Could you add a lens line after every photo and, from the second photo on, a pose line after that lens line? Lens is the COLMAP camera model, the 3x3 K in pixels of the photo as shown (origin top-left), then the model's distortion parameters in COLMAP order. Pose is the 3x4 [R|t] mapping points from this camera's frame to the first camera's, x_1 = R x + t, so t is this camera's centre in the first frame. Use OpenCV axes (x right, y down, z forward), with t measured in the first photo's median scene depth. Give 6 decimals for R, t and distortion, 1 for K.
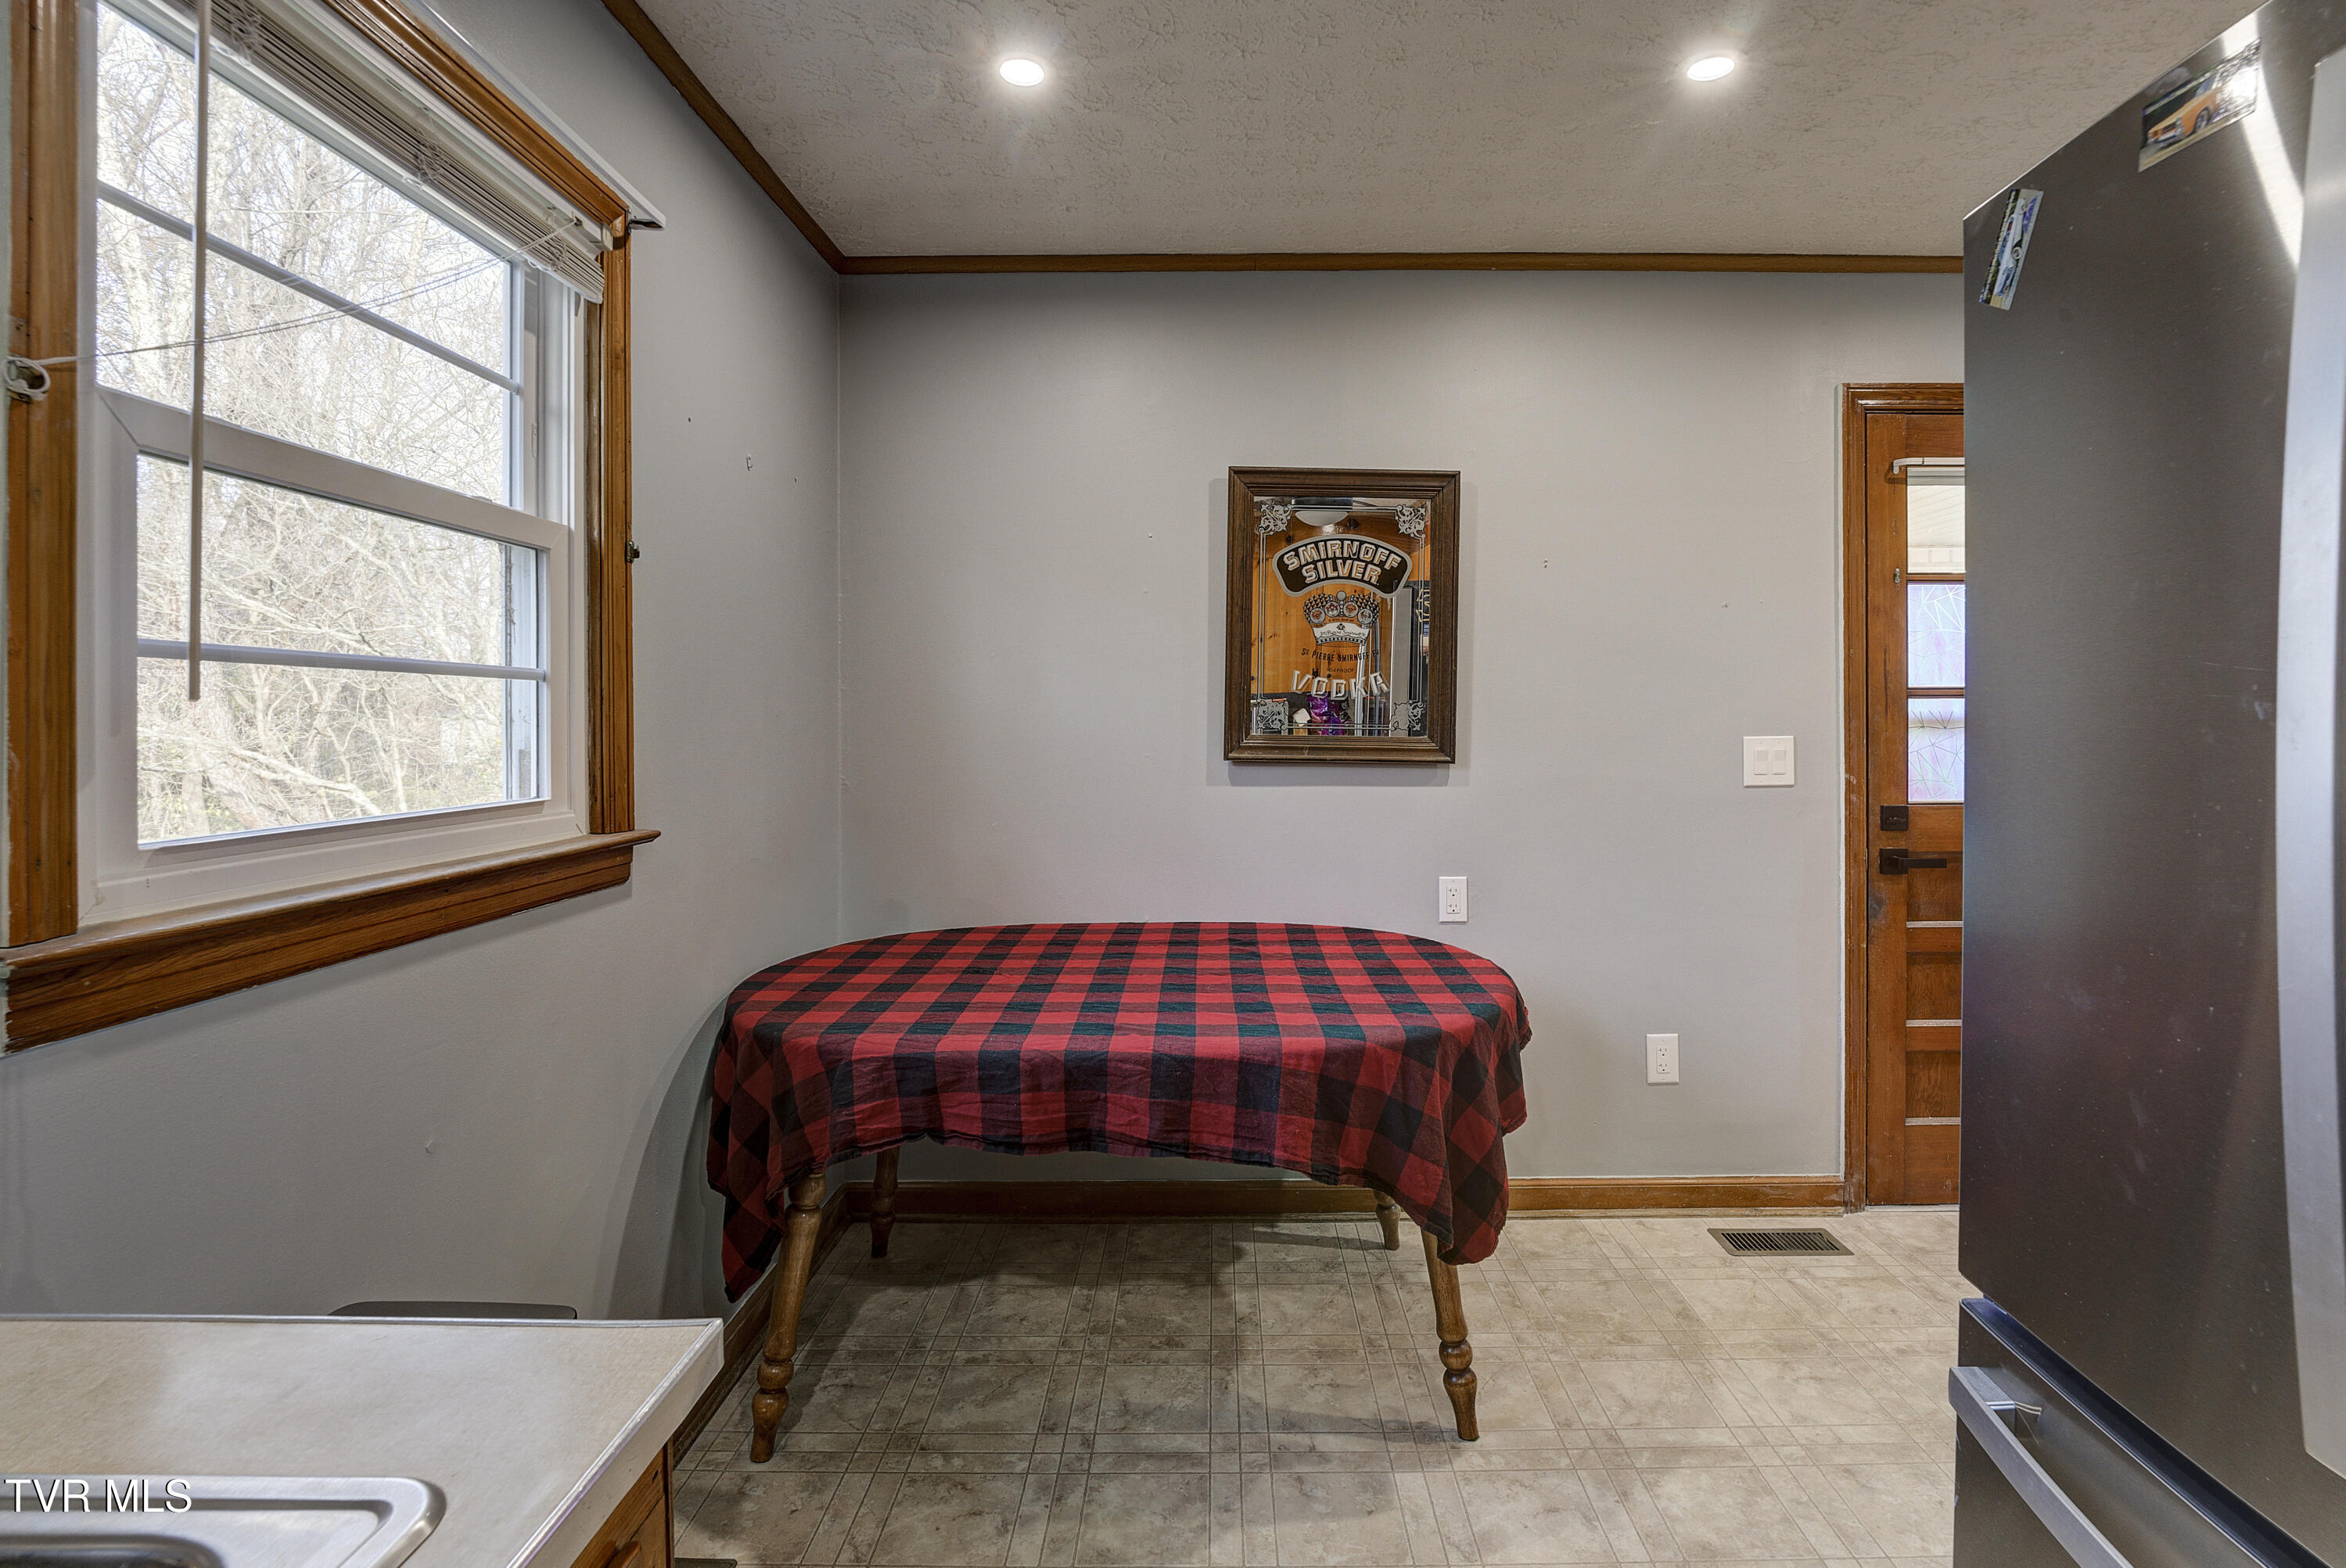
lens RADIAL K [[1095.9, 0, 1180.4], [0, 1095.9, 721.5], [0, 0, 1]] dist [-0.019240, -0.000265]
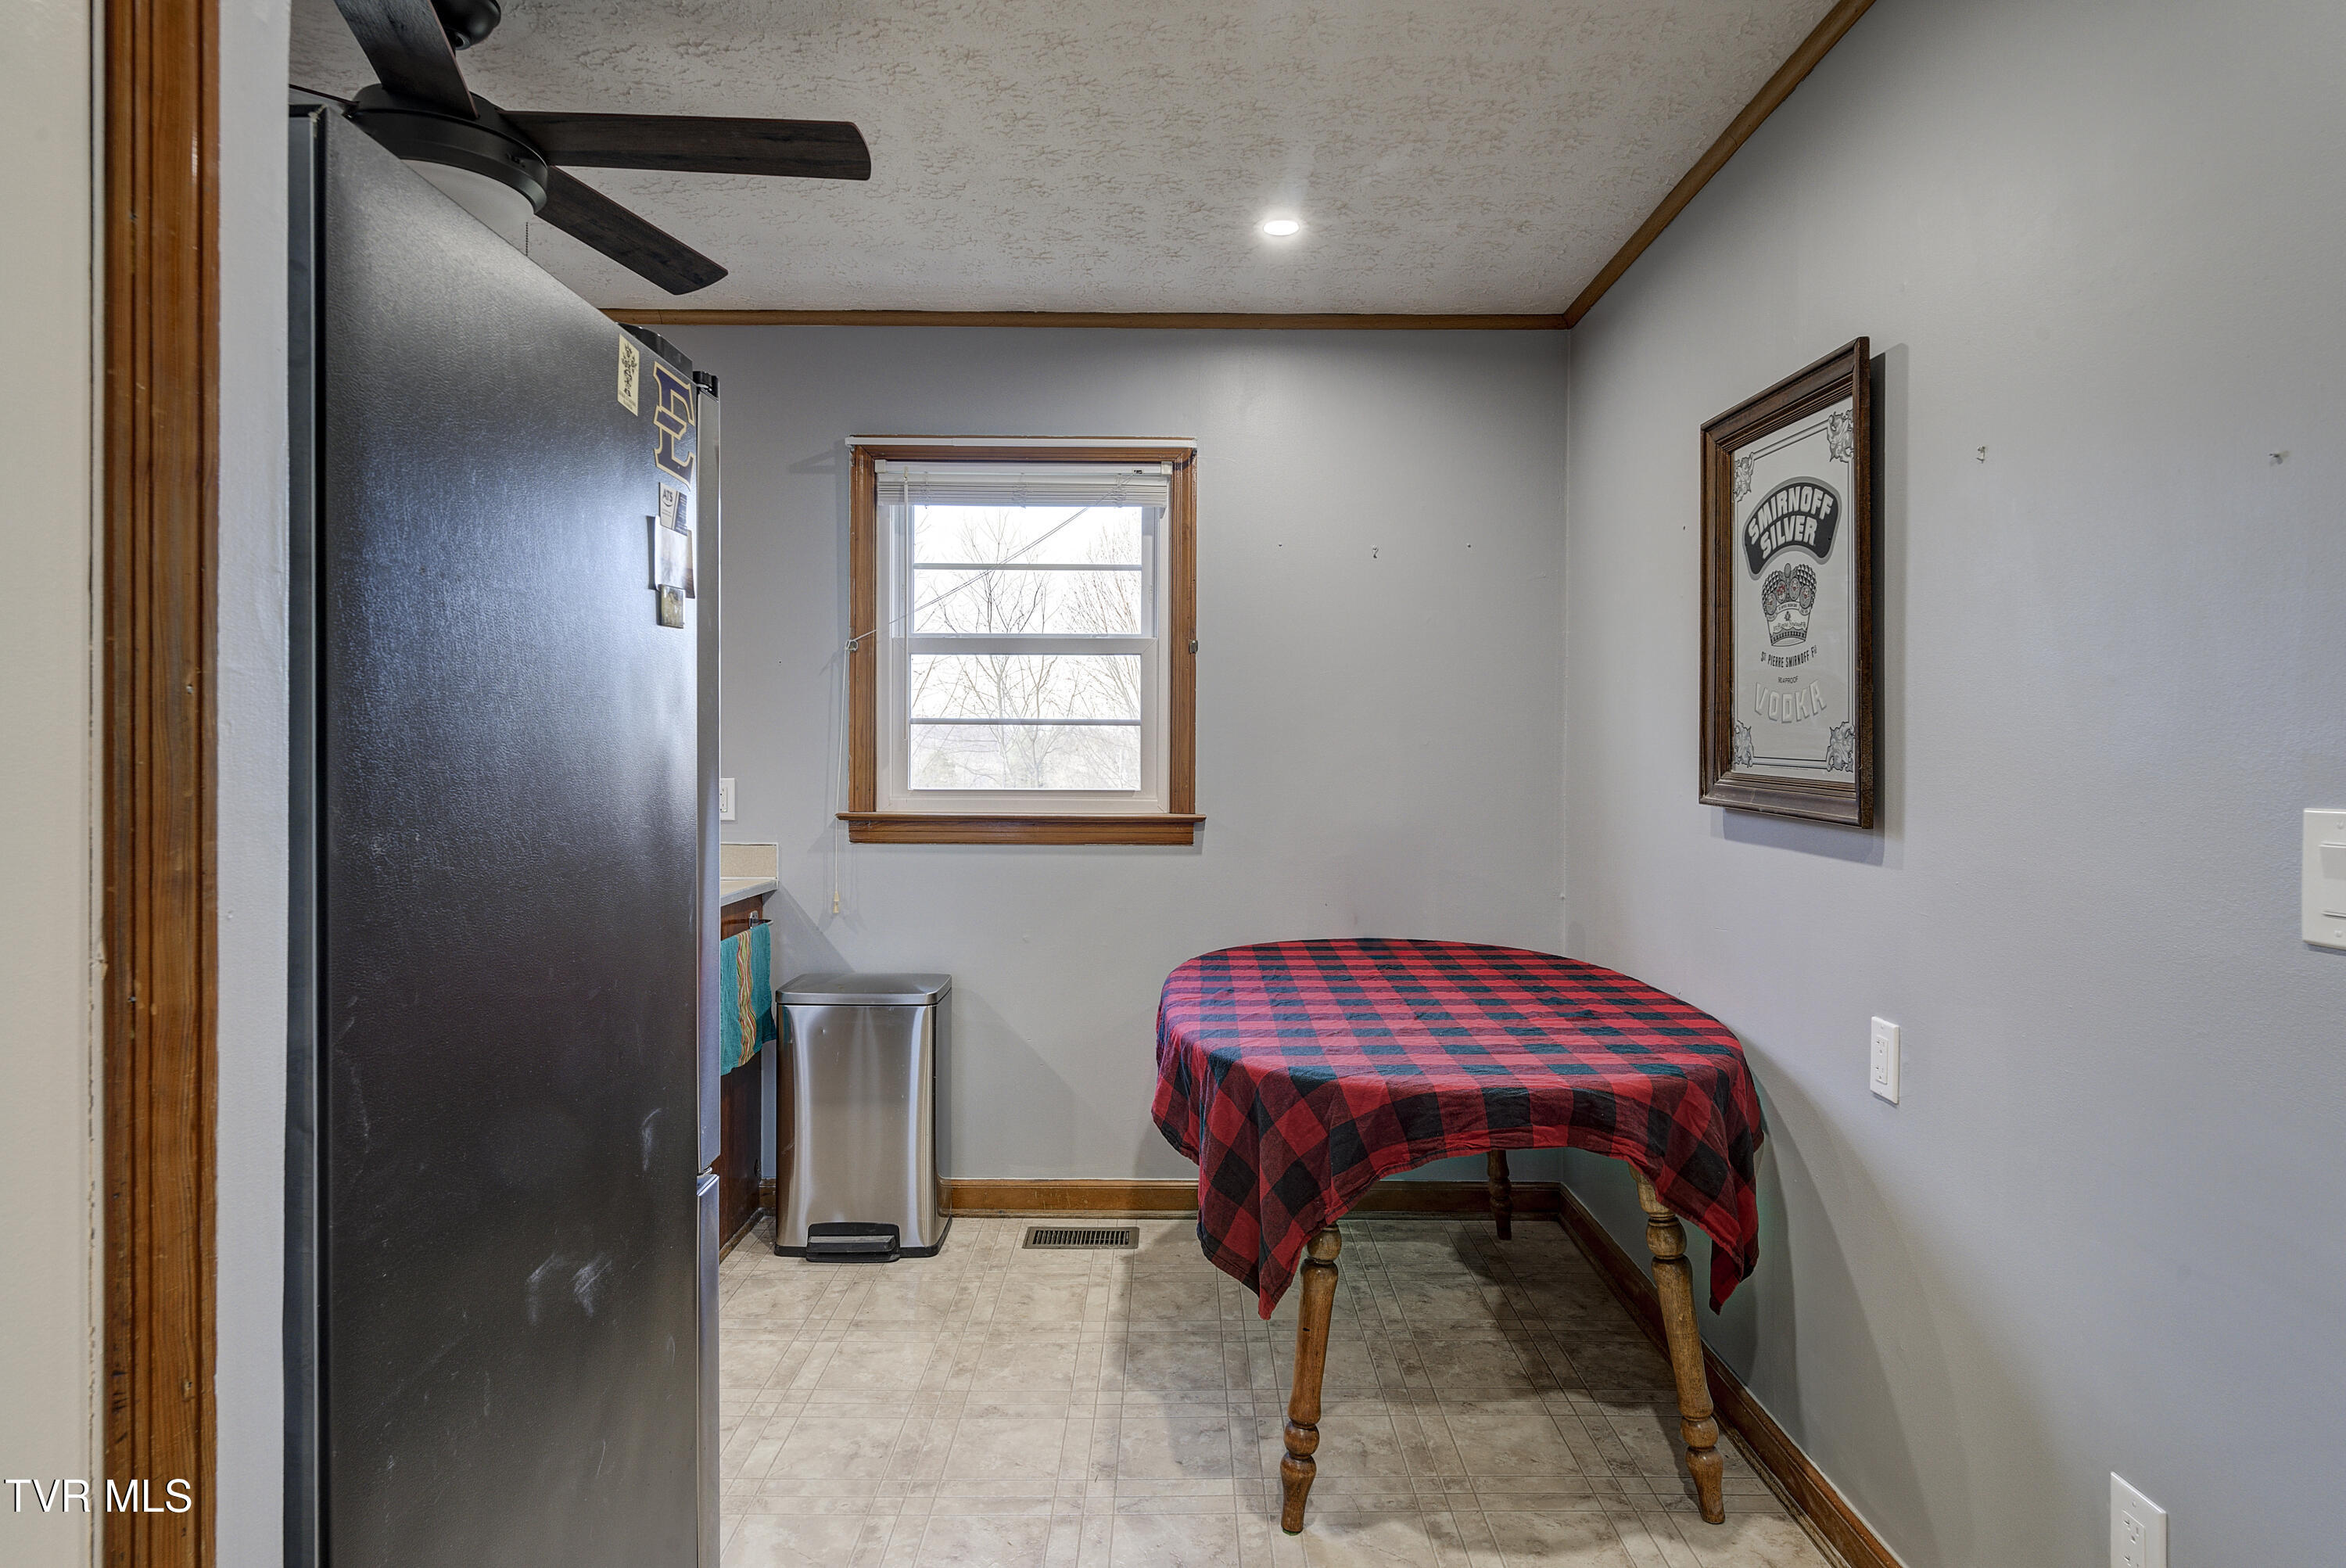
lens RADIAL K [[1214.9, 0, 1172.8], [0, 1214.9, 751.1], [0, 0, 1]] dist [-0.020868, 0.000215]
pose [[0.033976, 0.006589, -0.999401, 1.037972], [-0.007391, 0.999953, 0.006342, -0.005481], [0.999395, 0.007171, 0.034023, 0.697505]]
